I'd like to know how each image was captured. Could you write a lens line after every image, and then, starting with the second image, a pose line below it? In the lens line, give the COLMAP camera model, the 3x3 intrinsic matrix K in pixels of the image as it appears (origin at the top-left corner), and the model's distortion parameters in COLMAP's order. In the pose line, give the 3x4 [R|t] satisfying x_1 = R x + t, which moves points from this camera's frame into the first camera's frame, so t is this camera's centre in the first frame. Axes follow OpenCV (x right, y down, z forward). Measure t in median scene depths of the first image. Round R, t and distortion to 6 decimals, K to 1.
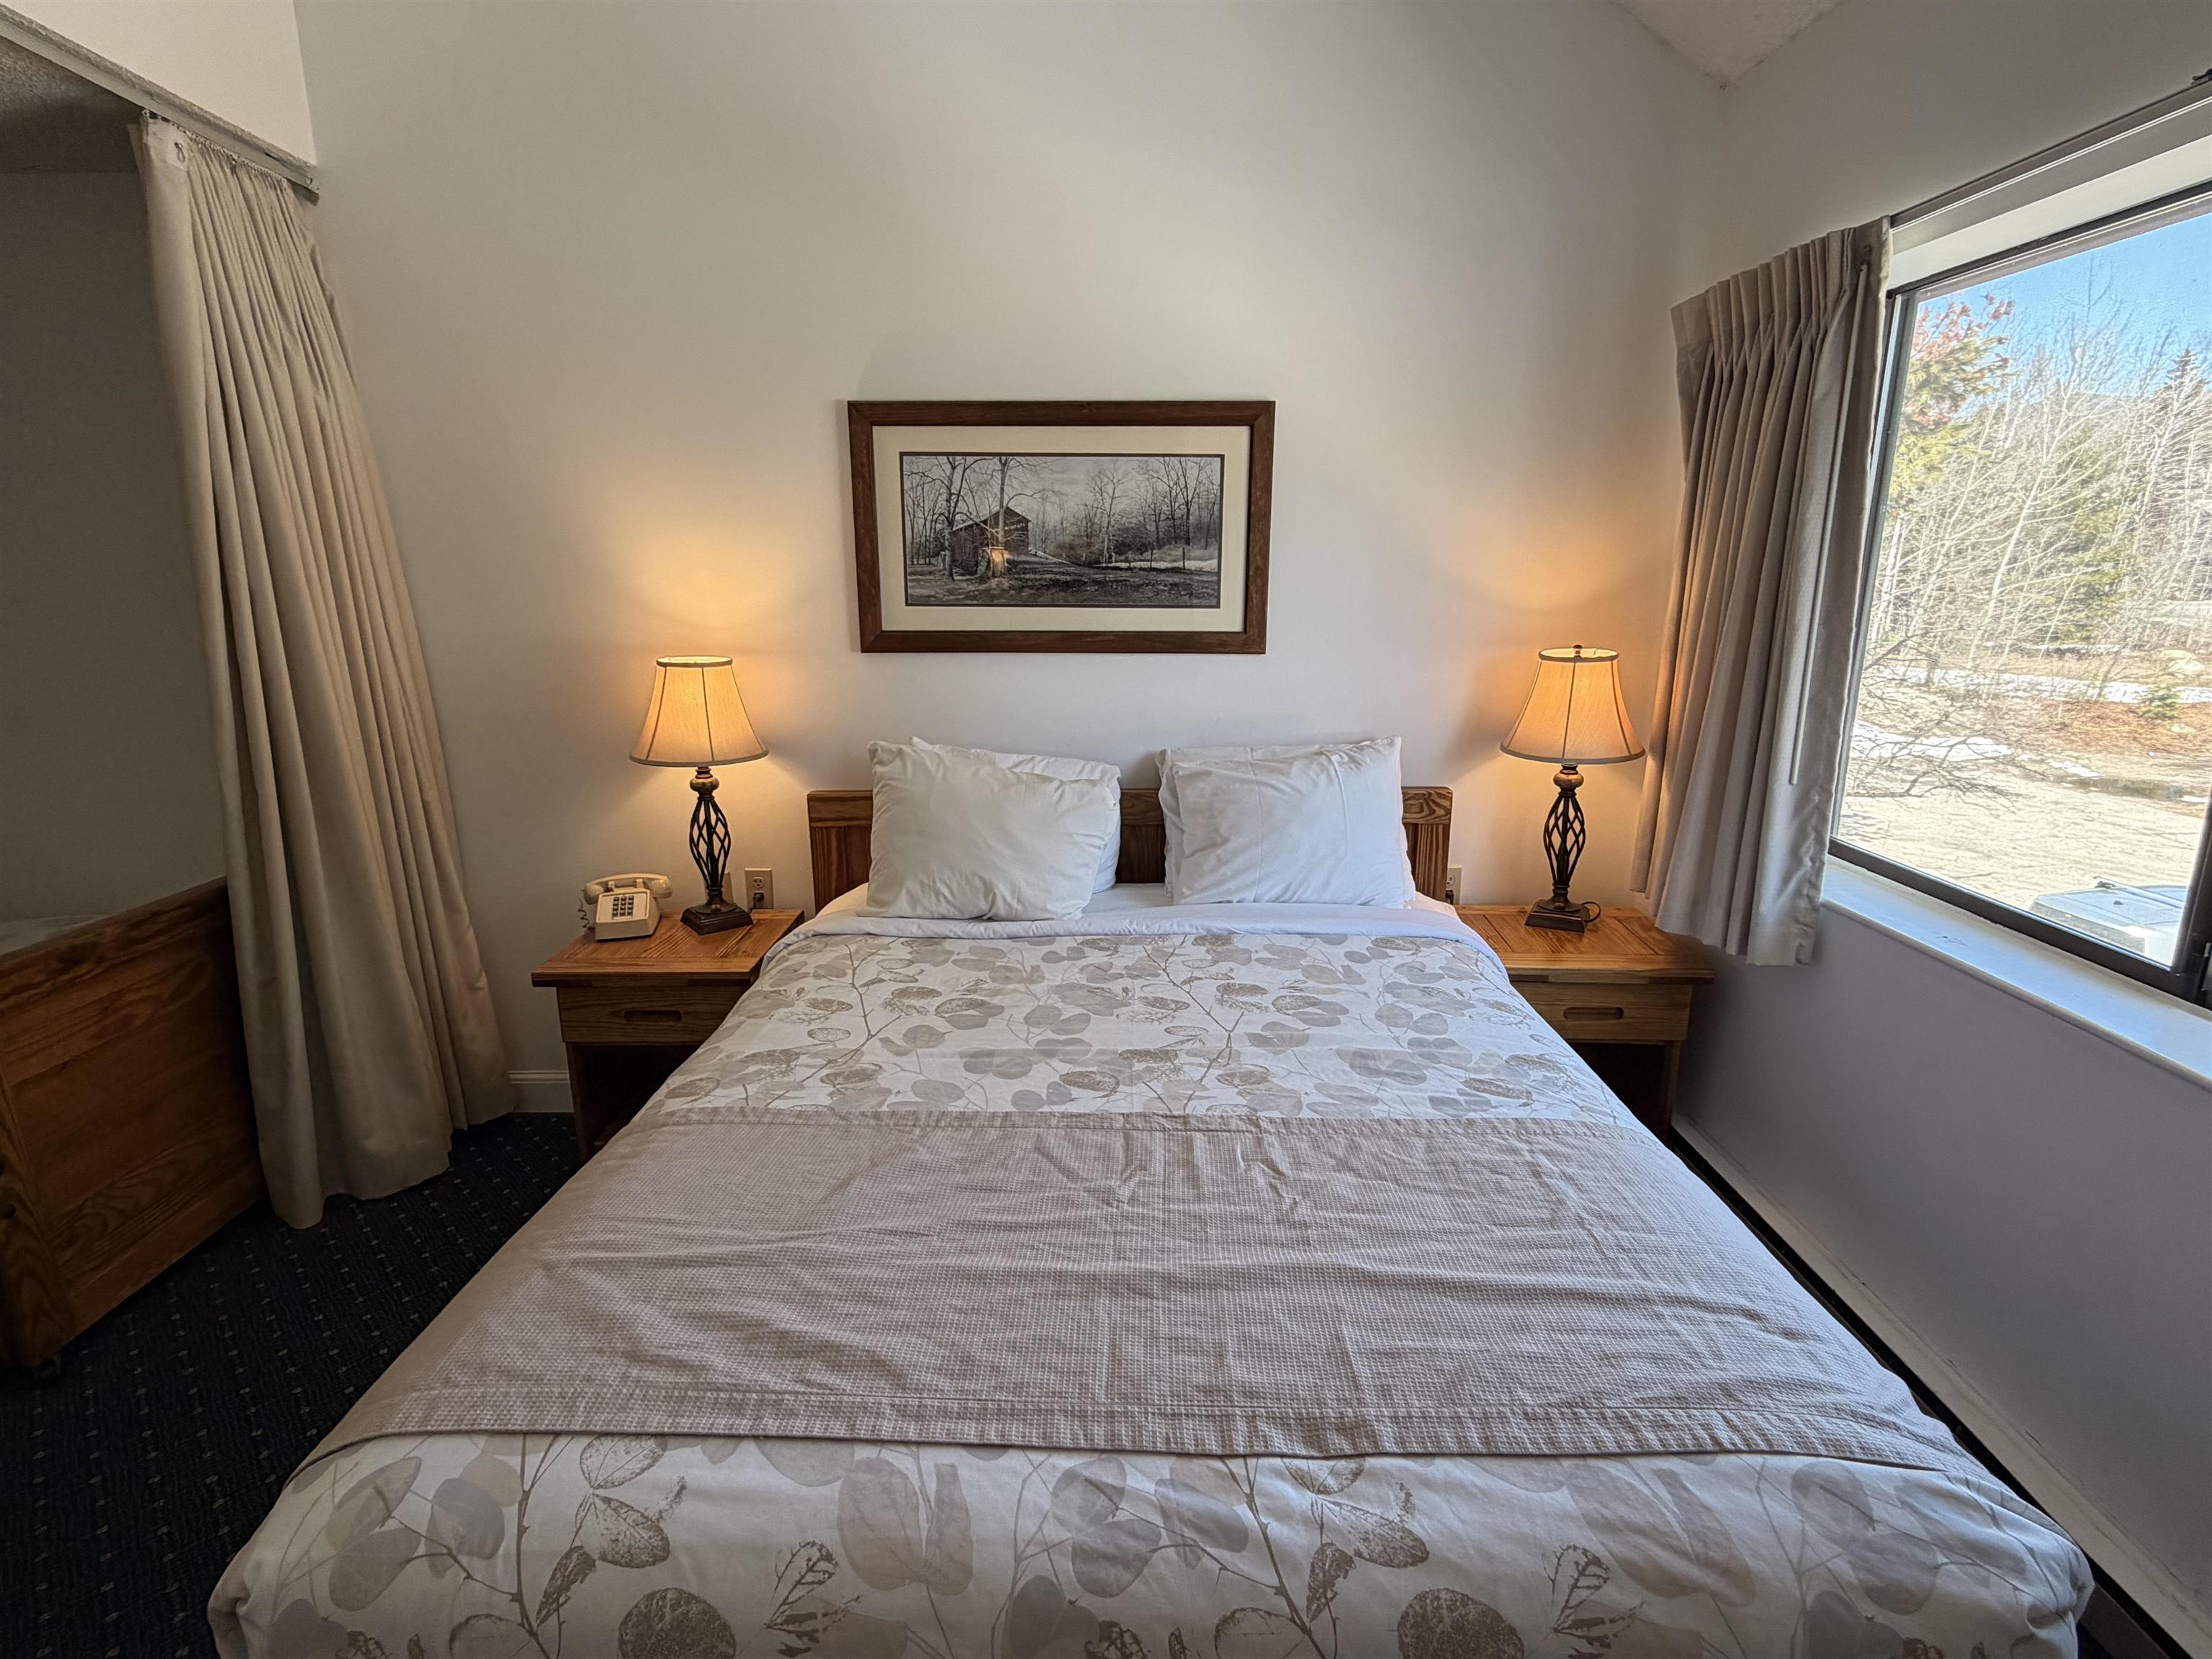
lens RADIAL K [[1102.6, 0, 1100.5], [0, 1102.6, 830.8], [0, 0, 1]] dist [0.000852, -0.002709]
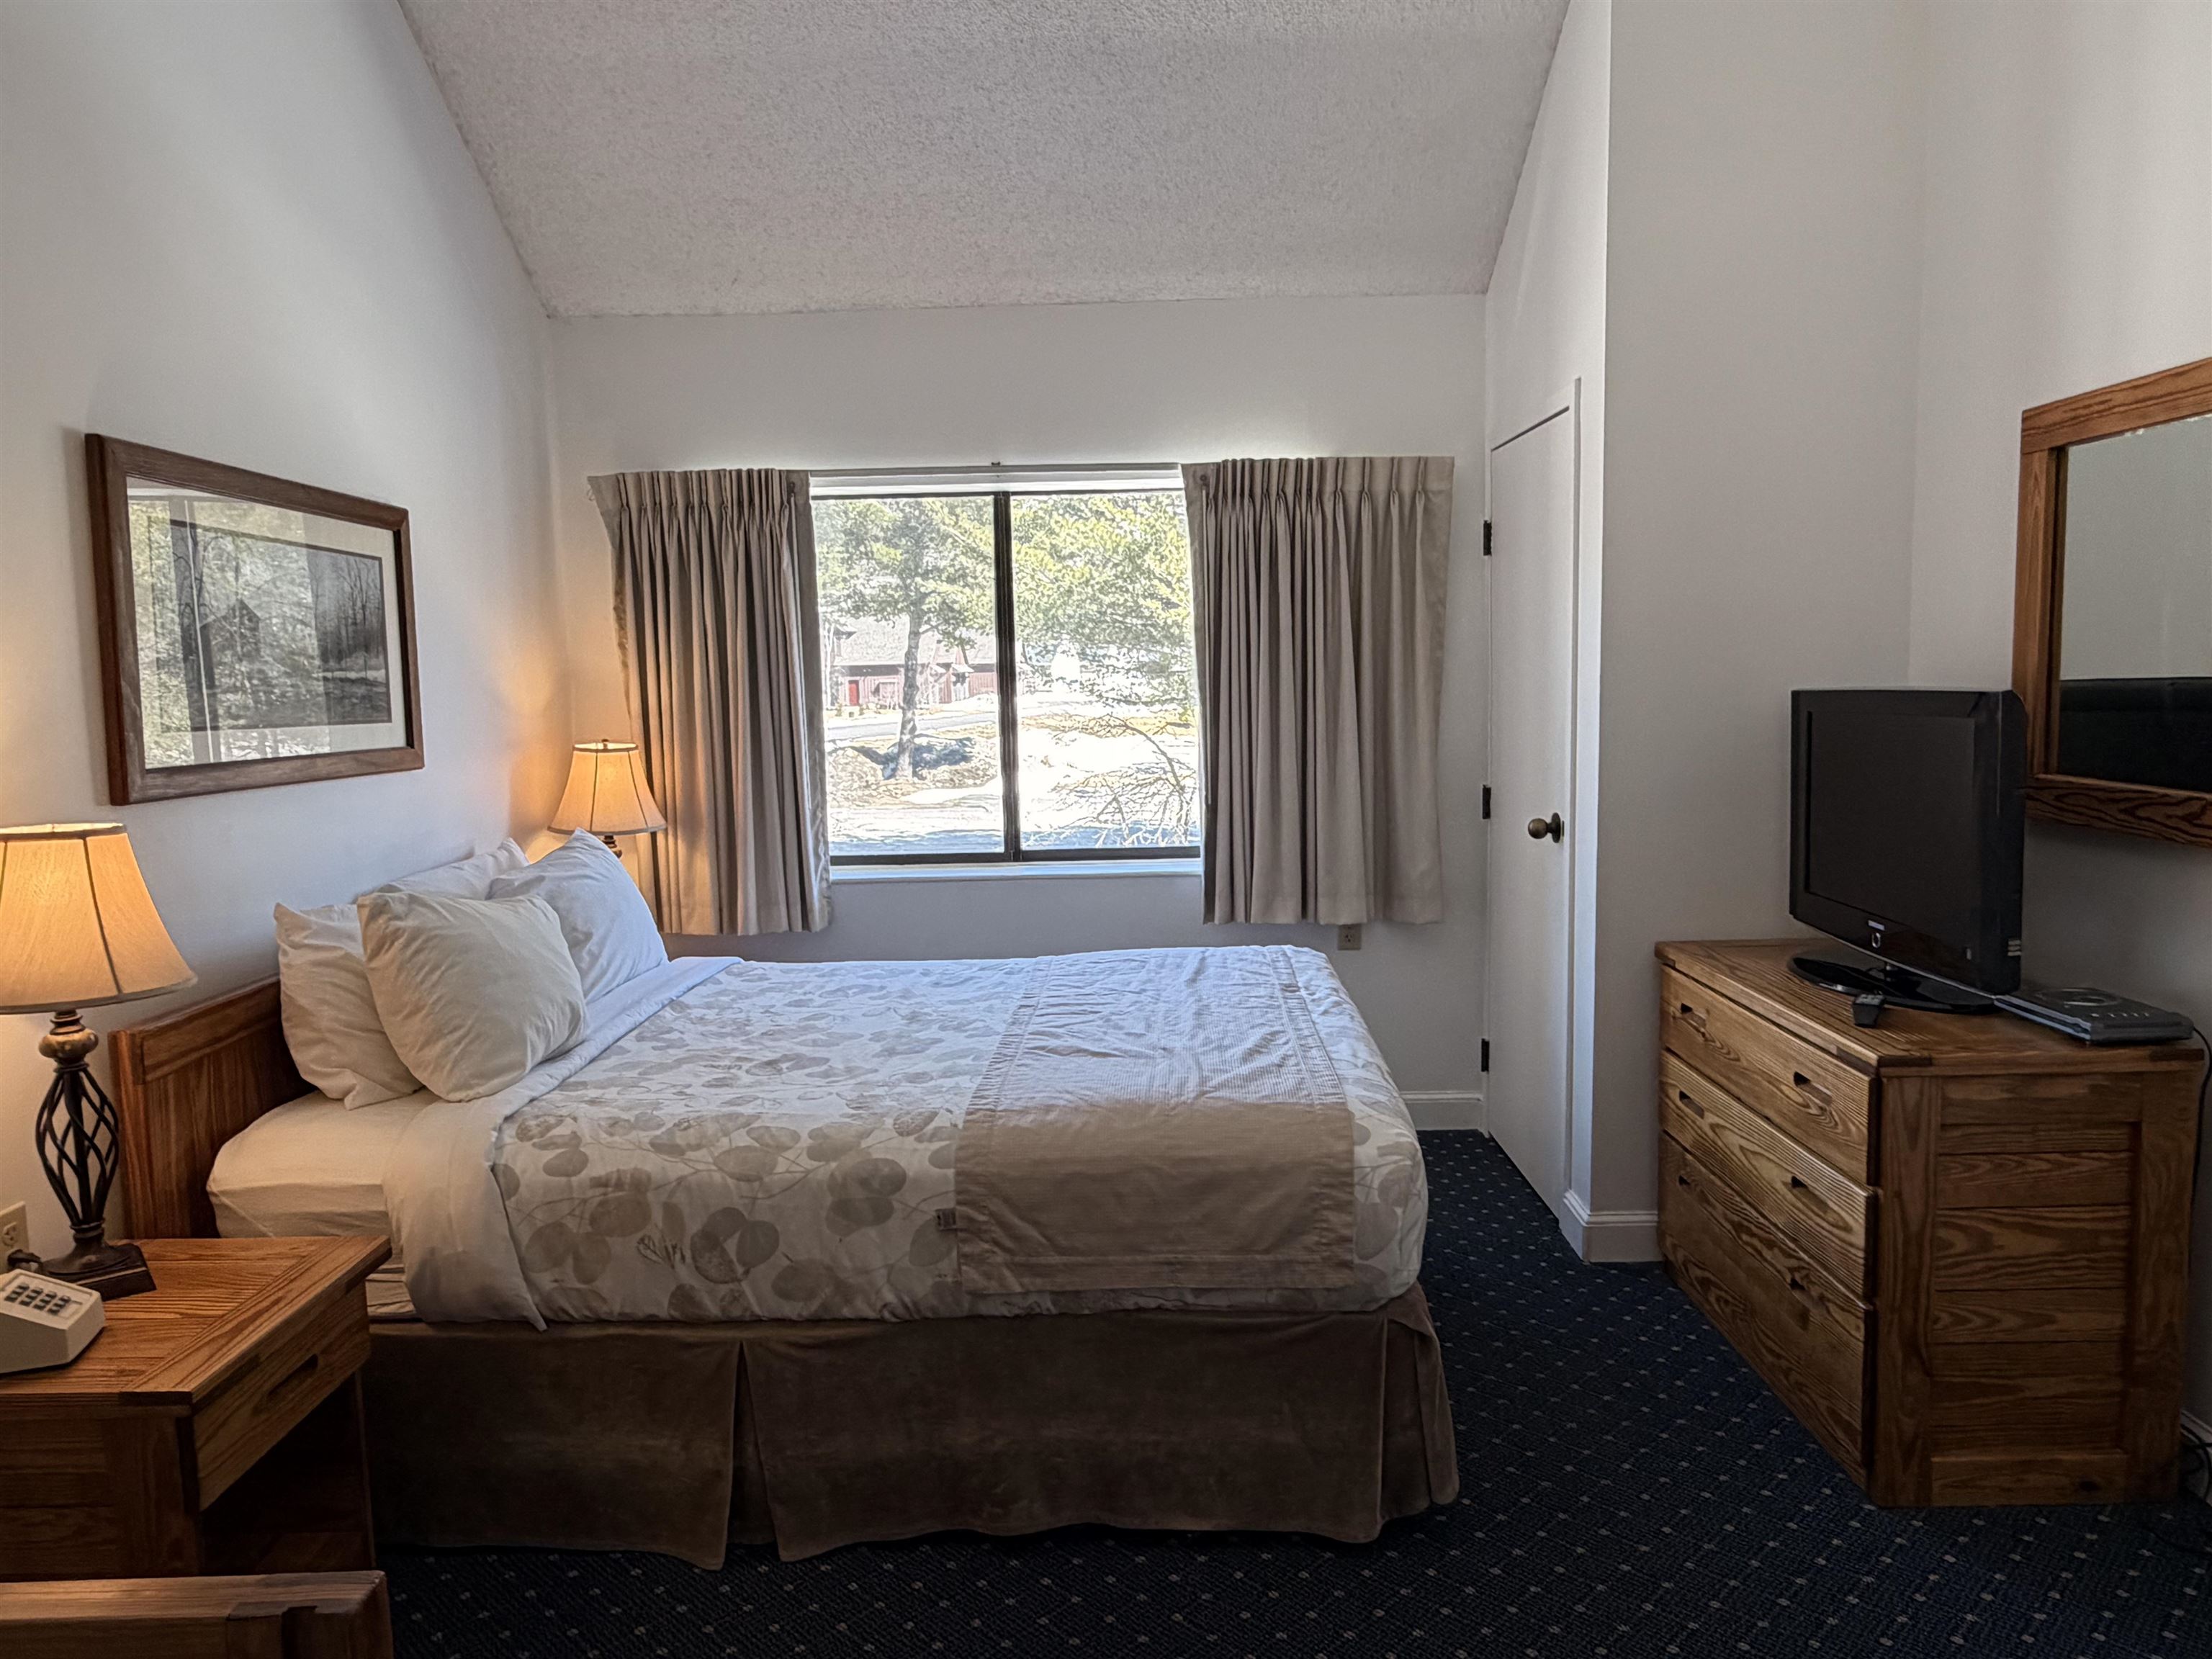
lens RADIAL K [[1475.1, 0, 1067.1], [0, 1475.1, 841.0], [0, 0, 1]] dist [-0.000483, 0.002512]
pose [[0.028490, -0.108245, 0.993716, -1.154941], [0.262657, 0.959997, 0.097042, -0.086027], [-0.964469, 0.258241, 0.055782, 0.454267]]
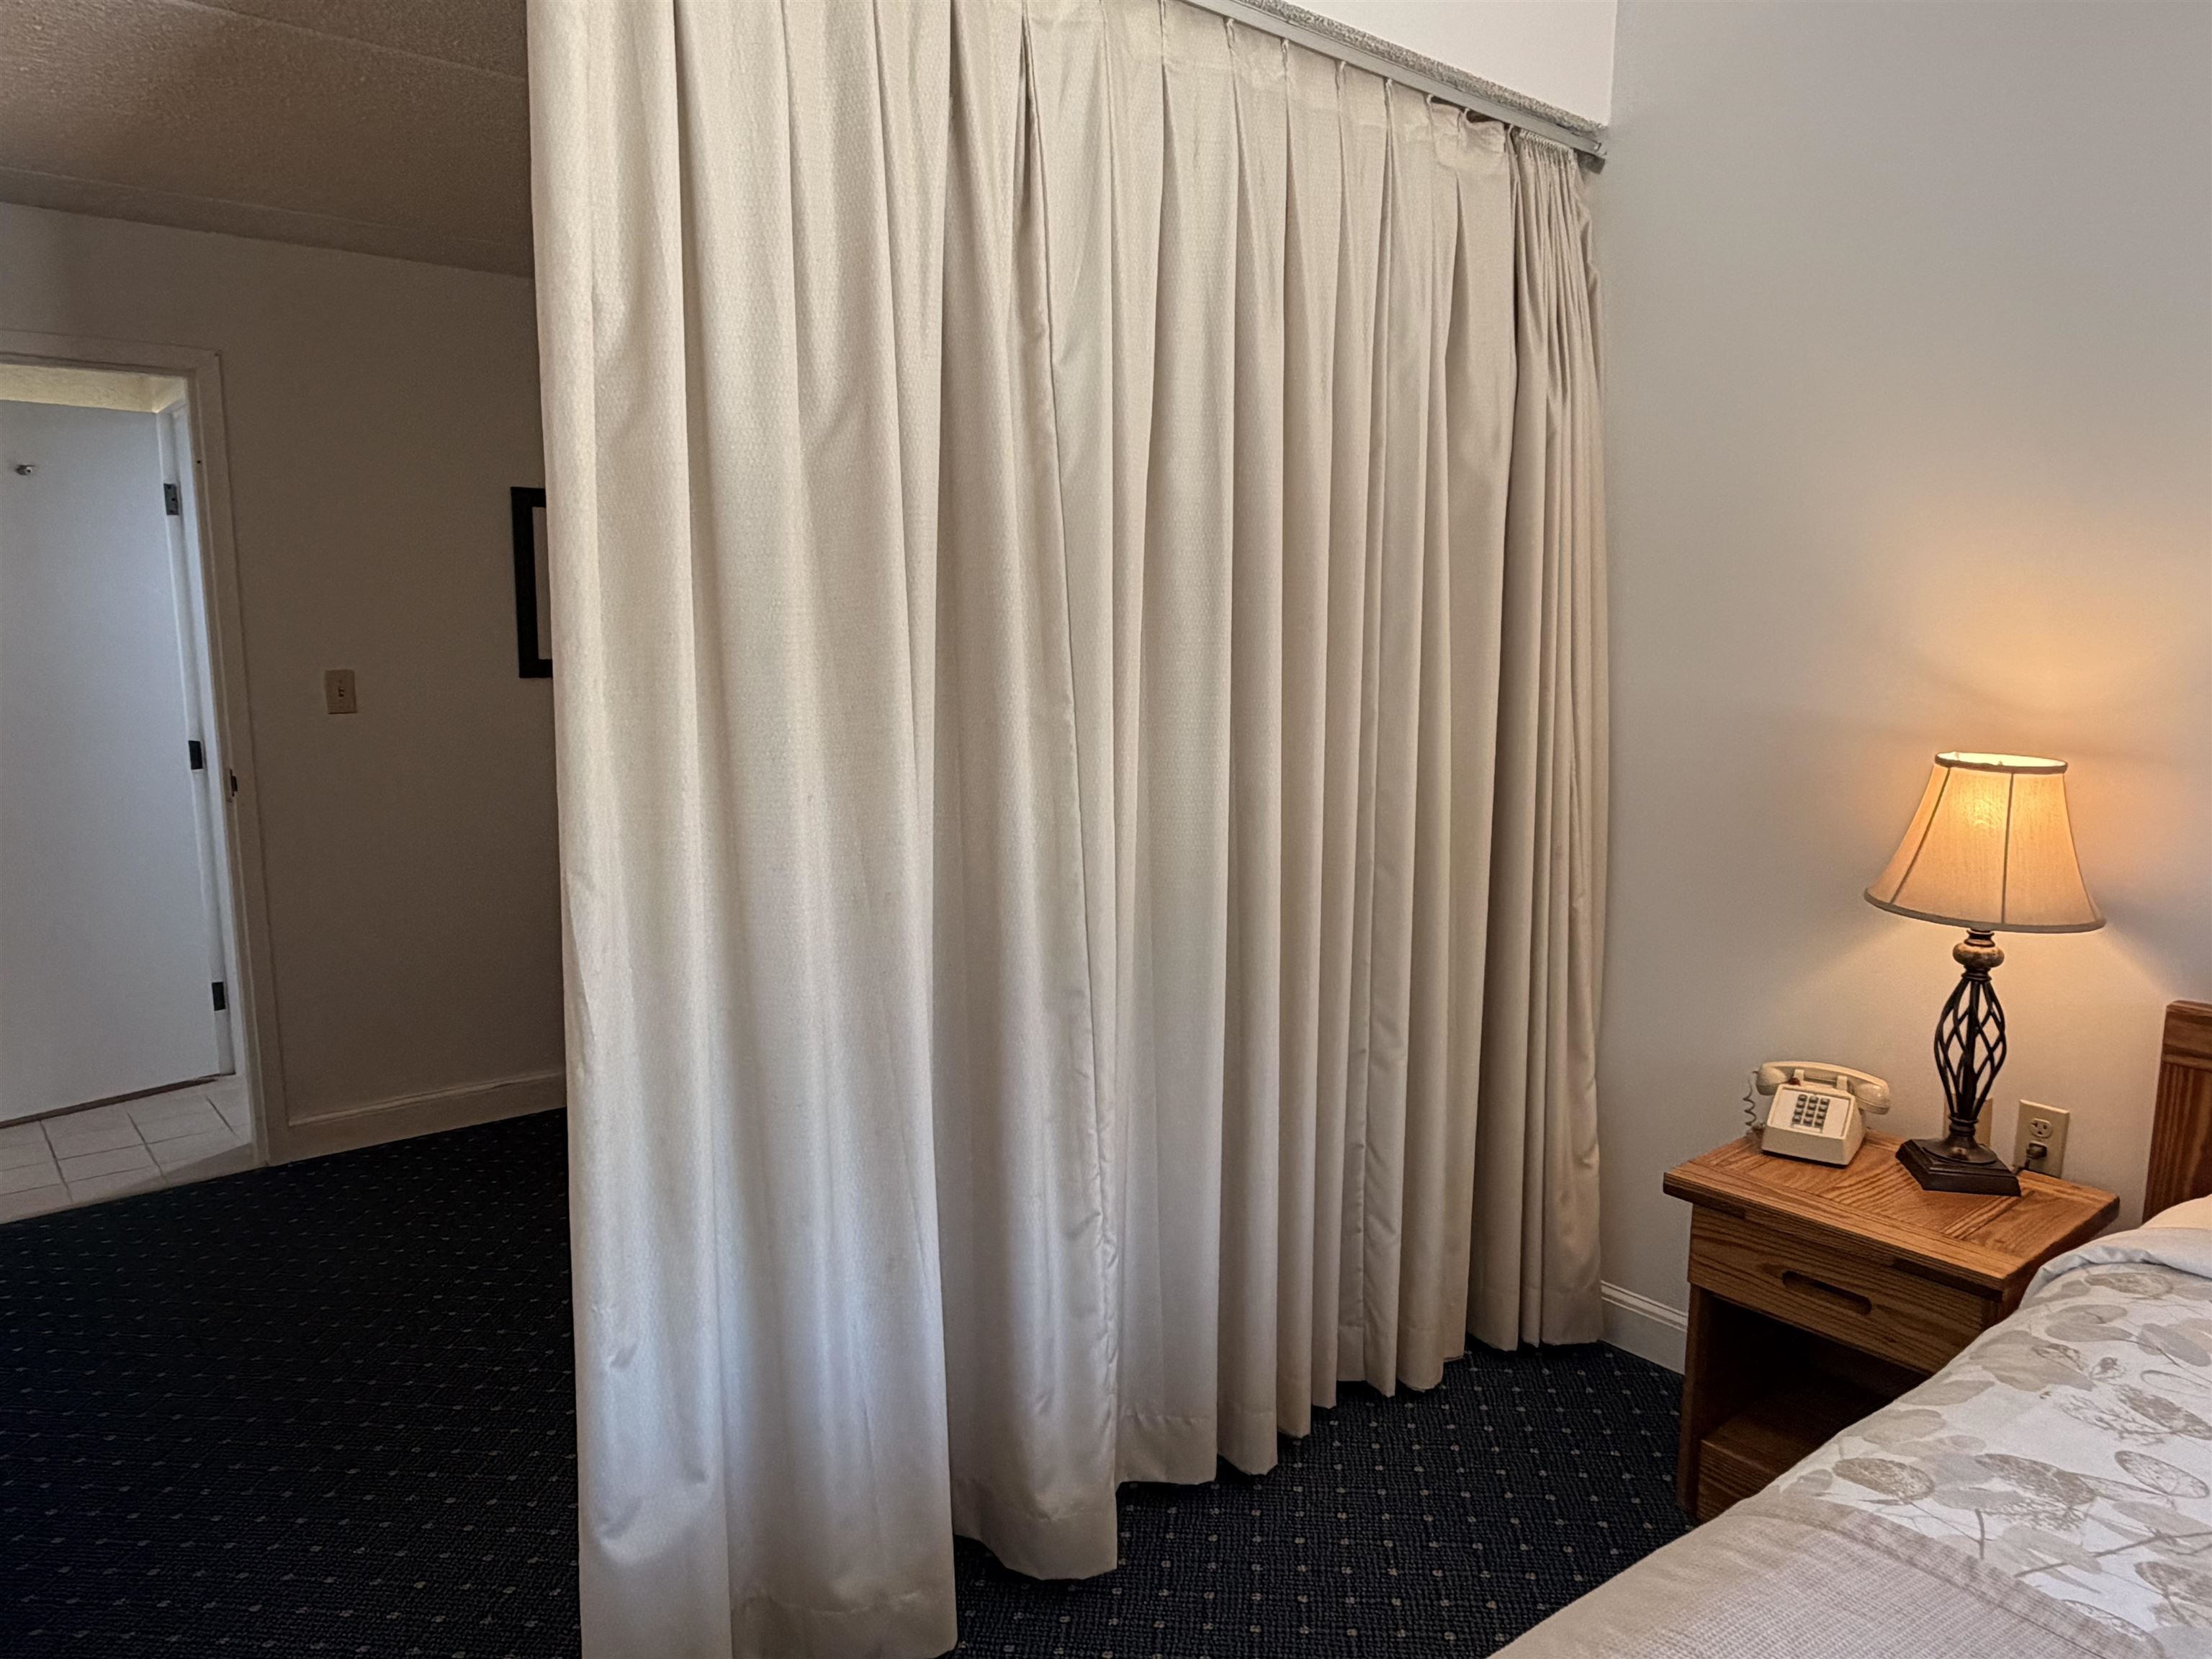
lens RADIAL K [[1475.1, 0, 1099.8], [0, 1475.1, 836.5], [0, 0, 1]] dist [-0.000483, 0.002512]
pose [[0.636124, 0.125694, -0.761280, -0.048687], [-0.188259, 0.982108, 0.004846, -0.019543], [0.748268, 0.140235, 0.648406, 0.075141]]
